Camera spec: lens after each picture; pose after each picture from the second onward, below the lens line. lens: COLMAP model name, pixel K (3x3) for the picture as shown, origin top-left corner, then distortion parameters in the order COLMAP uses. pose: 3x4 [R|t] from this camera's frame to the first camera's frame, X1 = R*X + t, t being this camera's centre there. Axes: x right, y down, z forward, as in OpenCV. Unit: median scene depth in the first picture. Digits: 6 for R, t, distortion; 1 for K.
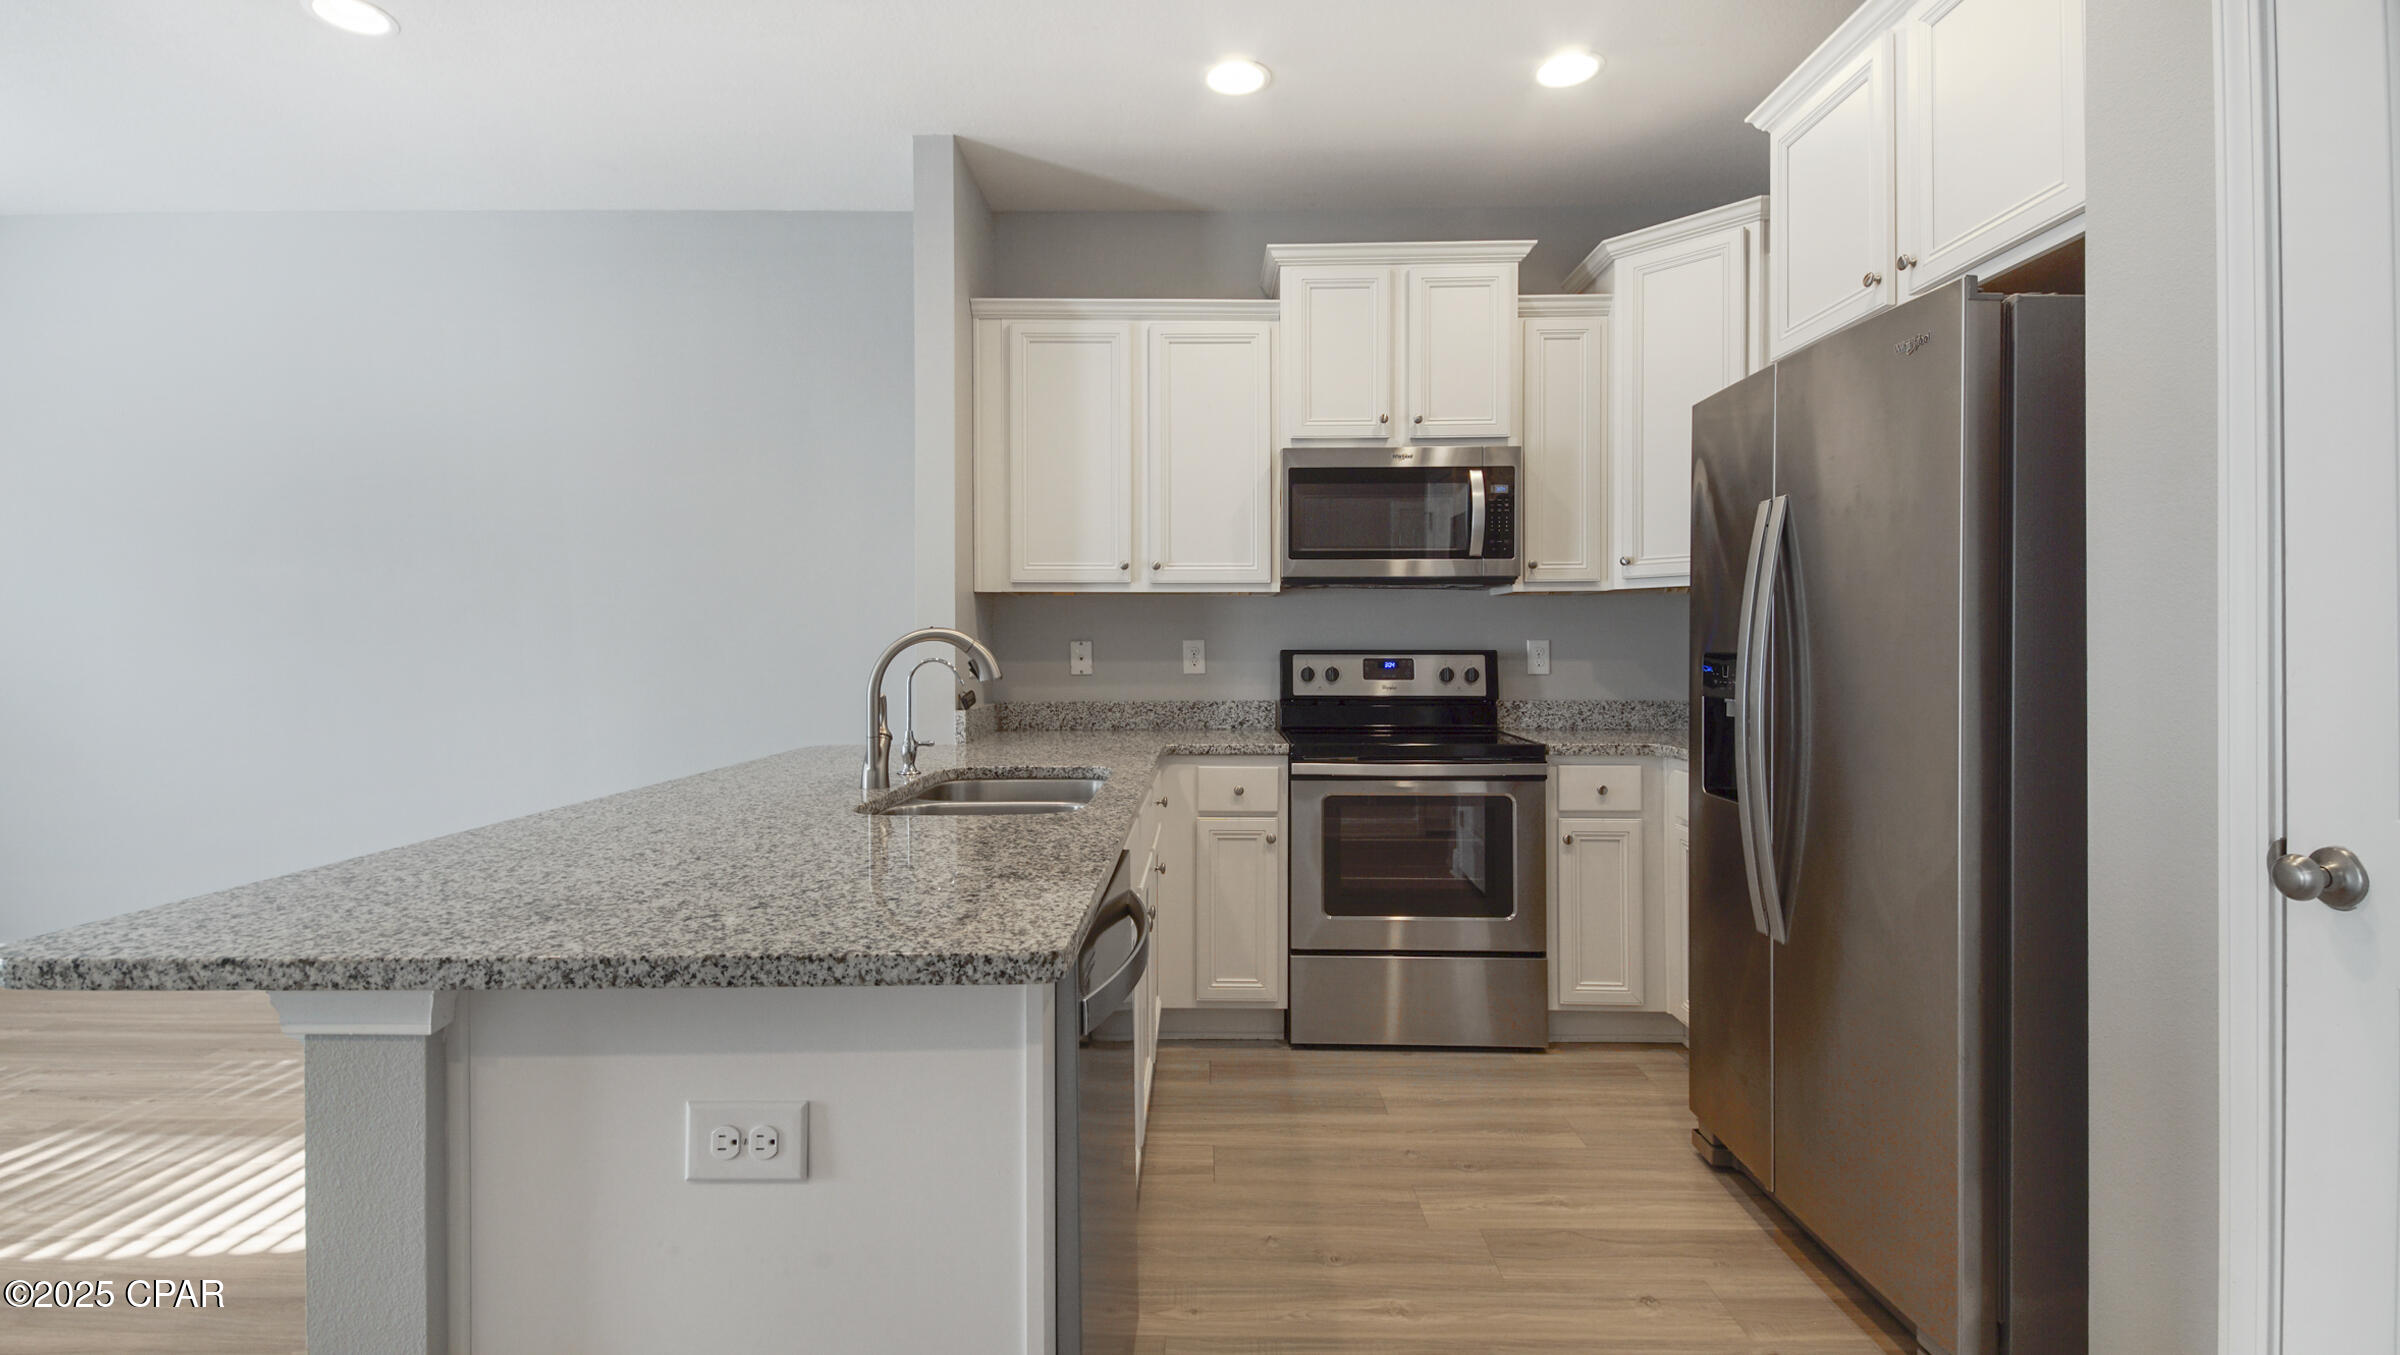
lens RADIAL K [[1074.1, 0, 1200.8], [0, 1074.1, 666.6], [0, 0, 1]] dist [0.040357, -0.025245]
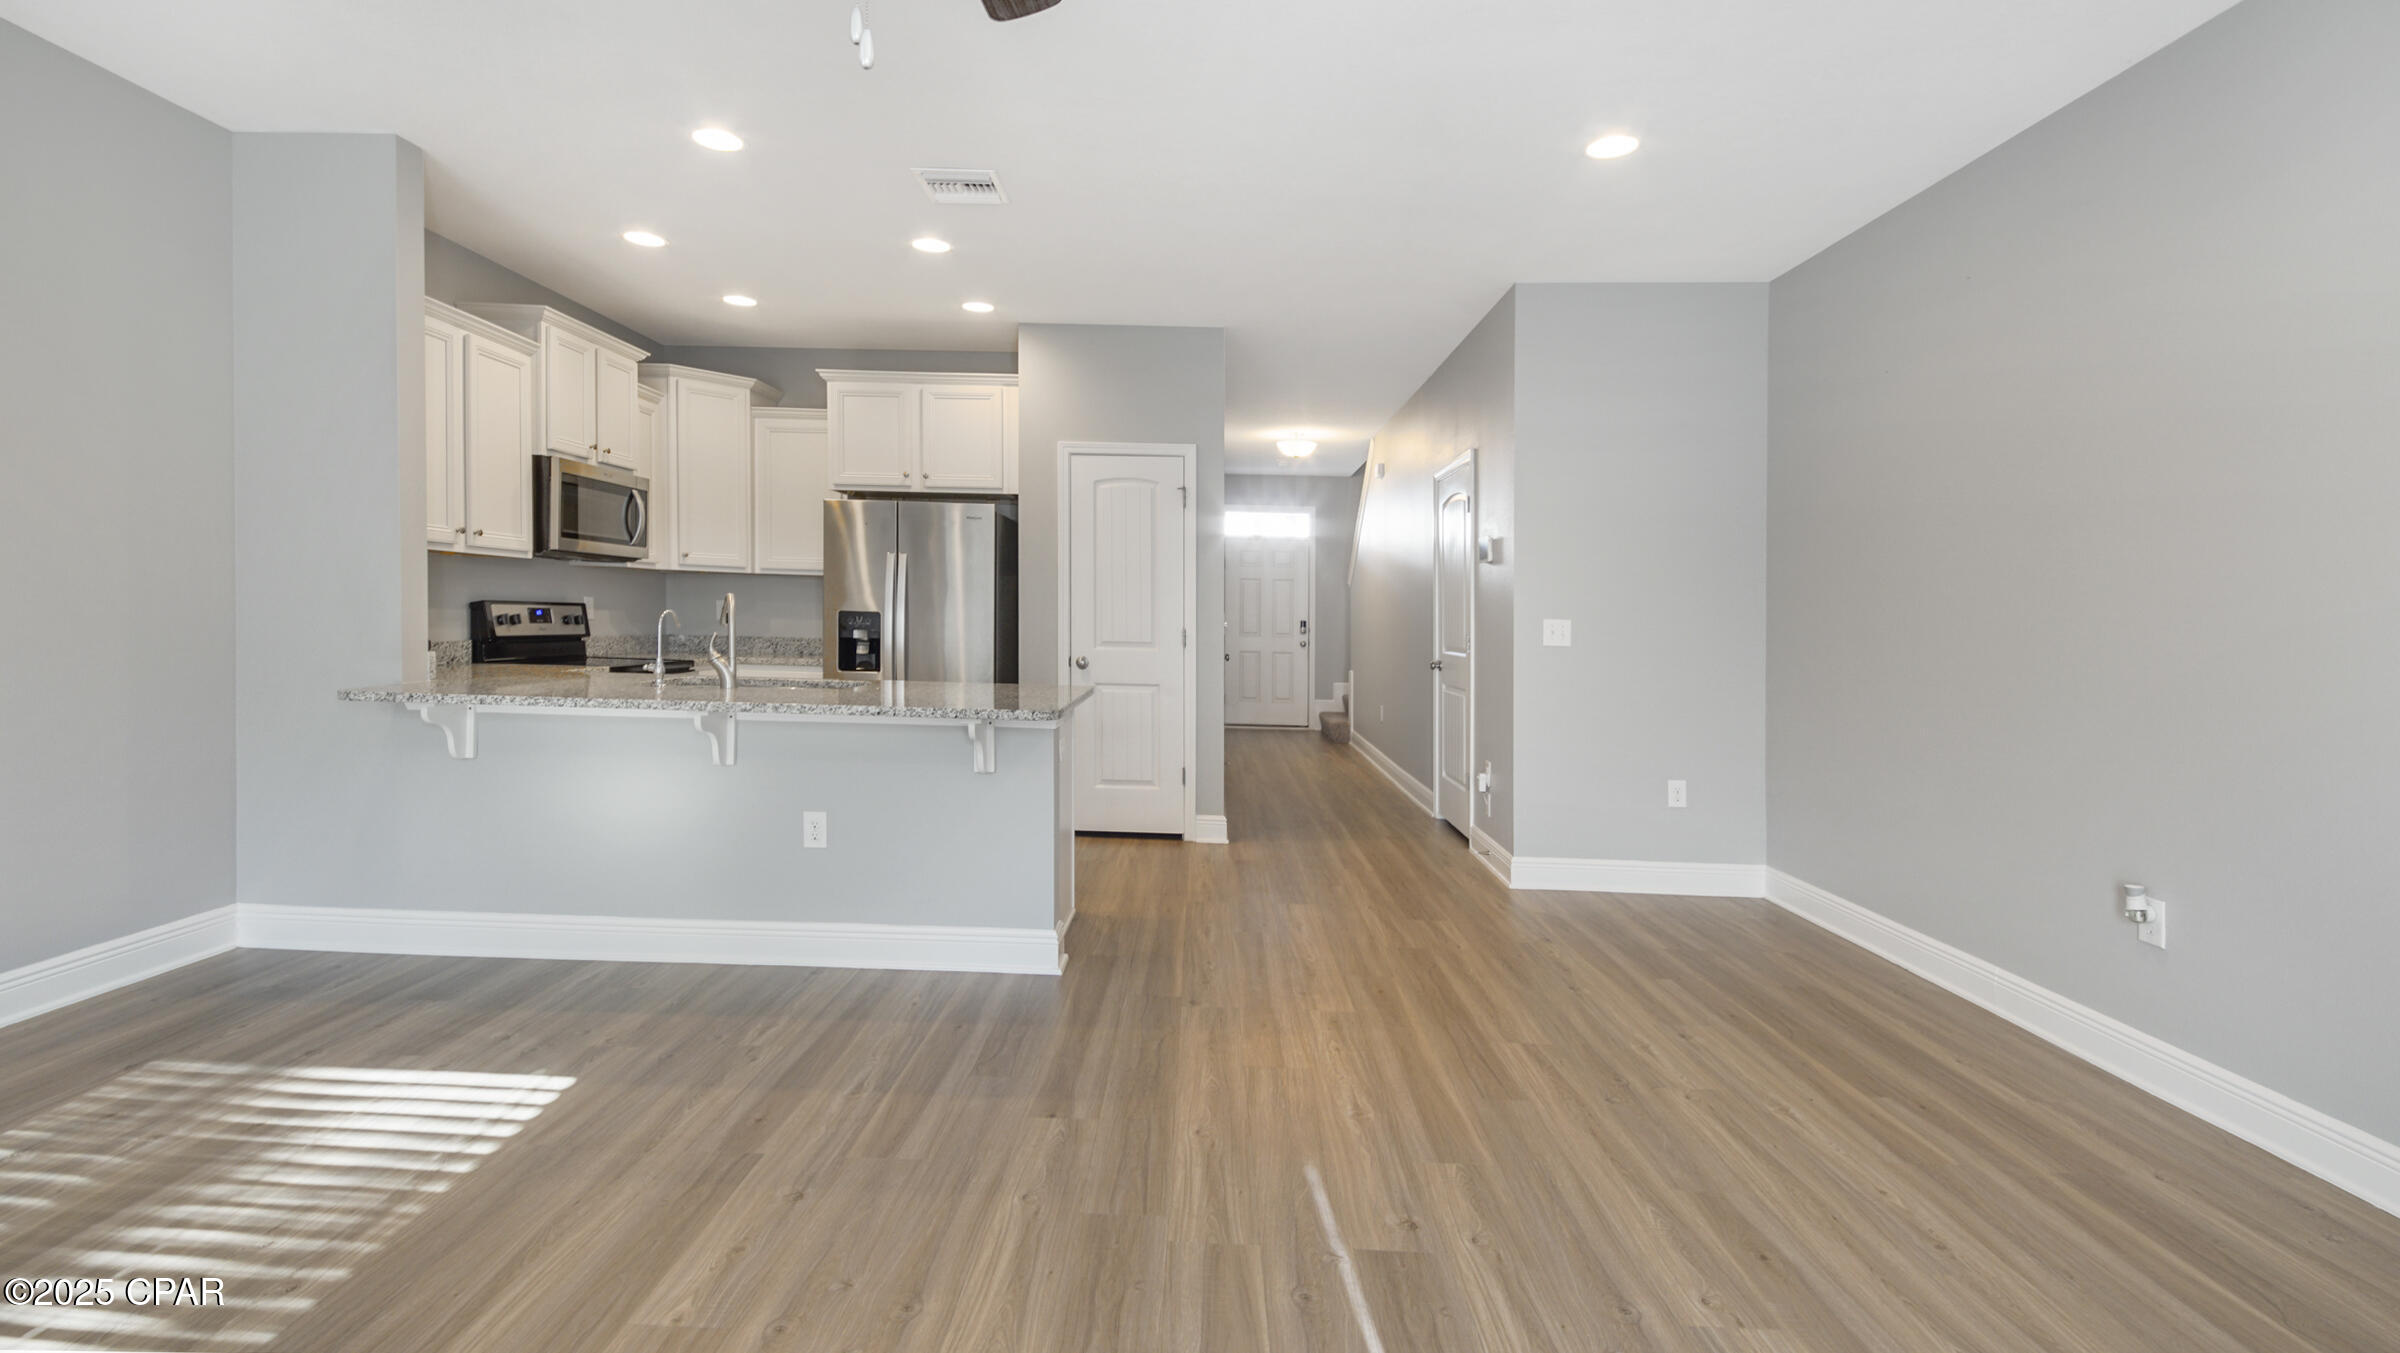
lens RADIAL K [[1040.2, 0, 1185.6], [0, 1040.2, 664.4], [0, 0, 1]] dist [0.001630, -0.000129]
pose [[0.012029, -0.042550, 0.999022, -1.276150], [-0.011076, 0.999027, 0.042683, -0.001578], [-0.999866, -0.011579, 0.011547, 0.171032]]
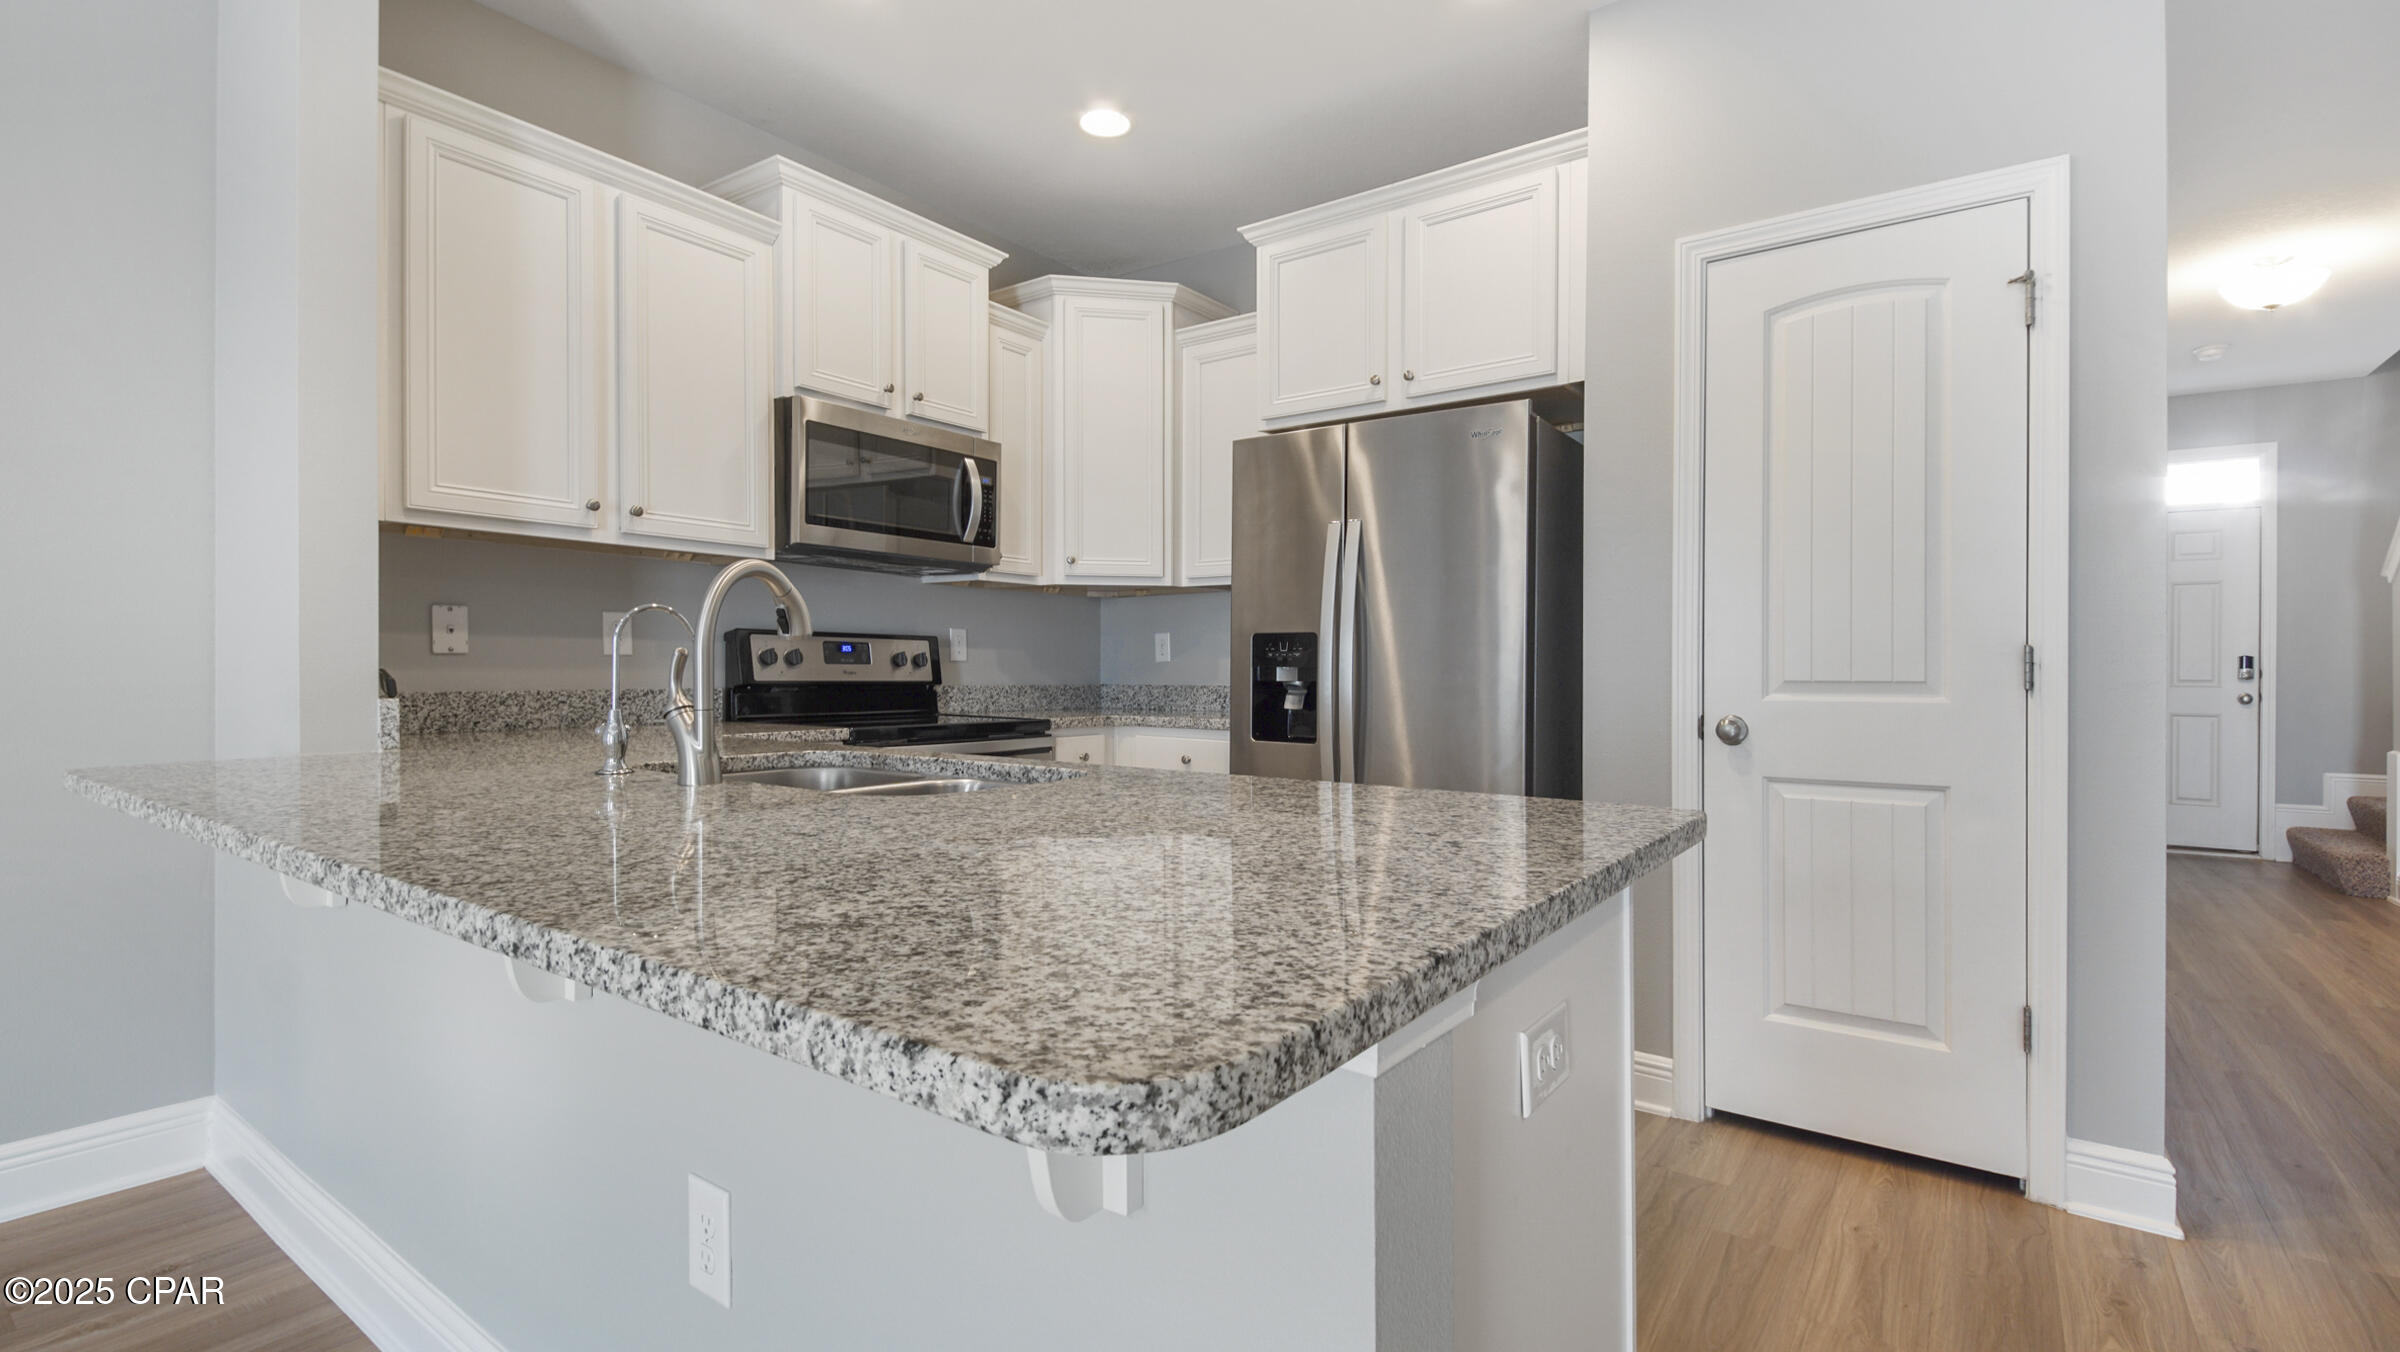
lens RADIAL K [[1063.0, 0, 1209.8], [0, 1063.0, 690.7], [0, 0, 1]] dist [0.012574, -0.000093]
pose [[0.576503, -0.010296, 0.817030, -0.445798], [0.005586, 0.999947, 0.008659, 0.032063], [-0.817076, -0.000428, 0.576530, 0.226136]]
